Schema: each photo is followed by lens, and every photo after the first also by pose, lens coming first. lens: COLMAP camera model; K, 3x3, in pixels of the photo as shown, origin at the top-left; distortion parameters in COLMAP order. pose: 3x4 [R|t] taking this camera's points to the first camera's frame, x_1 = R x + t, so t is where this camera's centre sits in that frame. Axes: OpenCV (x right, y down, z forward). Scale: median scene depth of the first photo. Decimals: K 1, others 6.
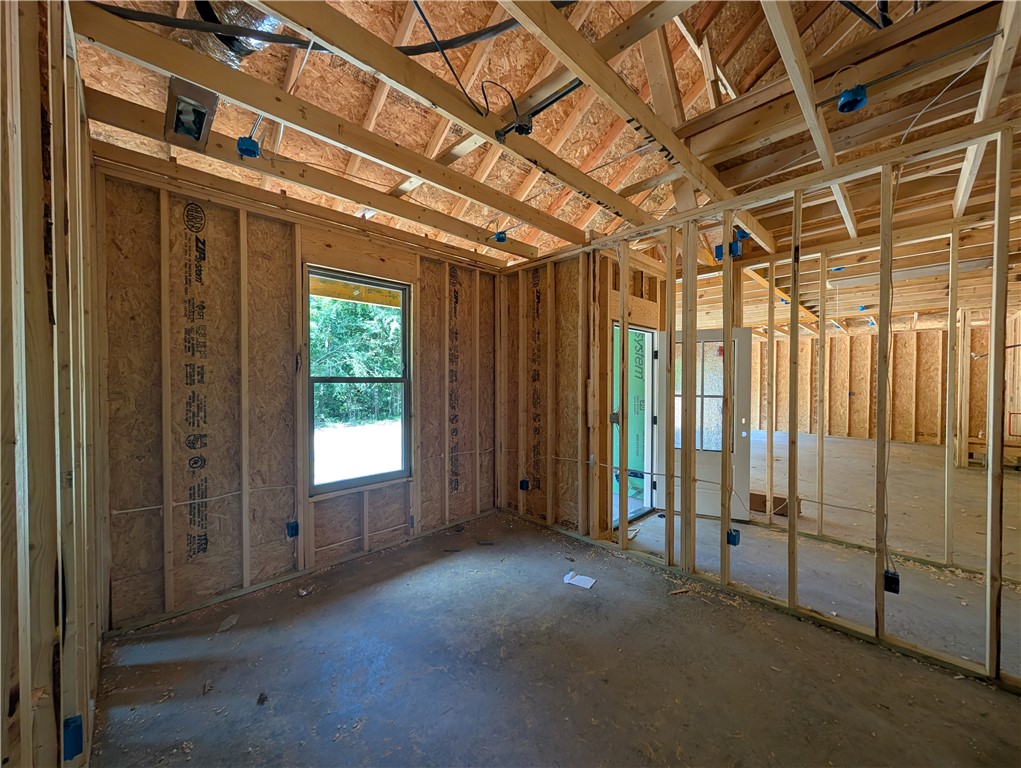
lens RADIAL K [[385.9, 0, 509.7], [0, 385.9, 387.4], [0, 0, 1]] dist [0.000389, -0.000046]
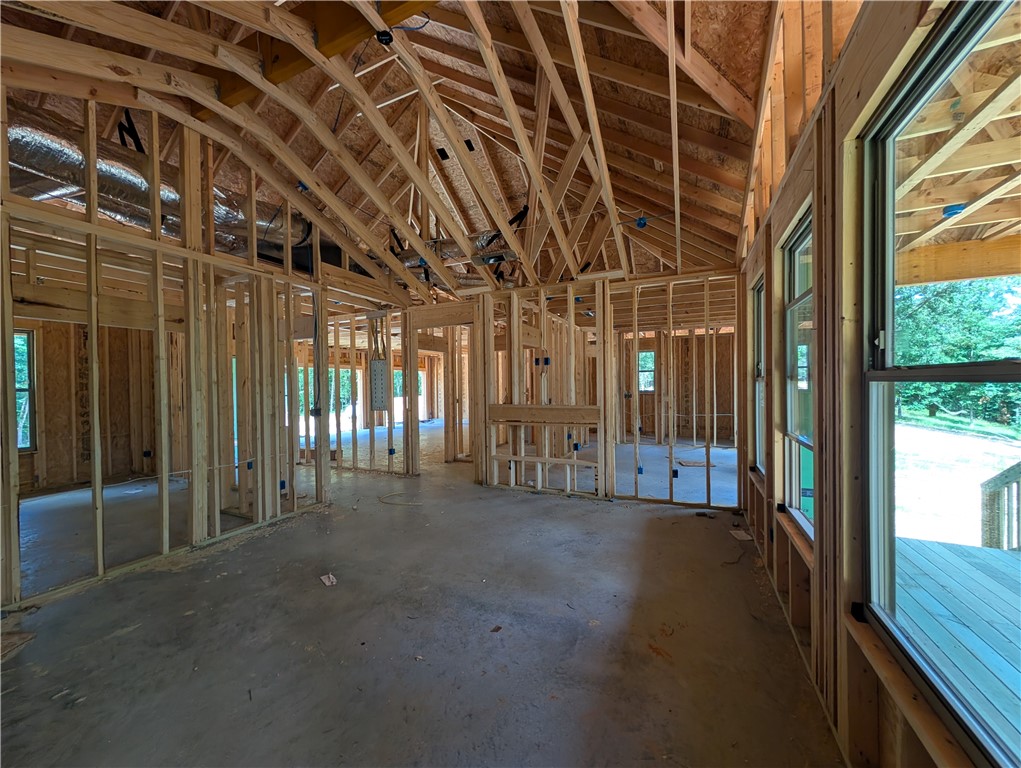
lens RADIAL K [[385.9, 0, 509.7], [0, 385.9, 387.4], [0, 0, 1]] dist [0.000389, -0.000046]
pose [[0.932727, -0.016737, 0.360194, 0.927270], [0.019628, 0.999798, -0.004369, 0.014508], [-0.360048, 0.011145, 0.932867, -1.107479]]
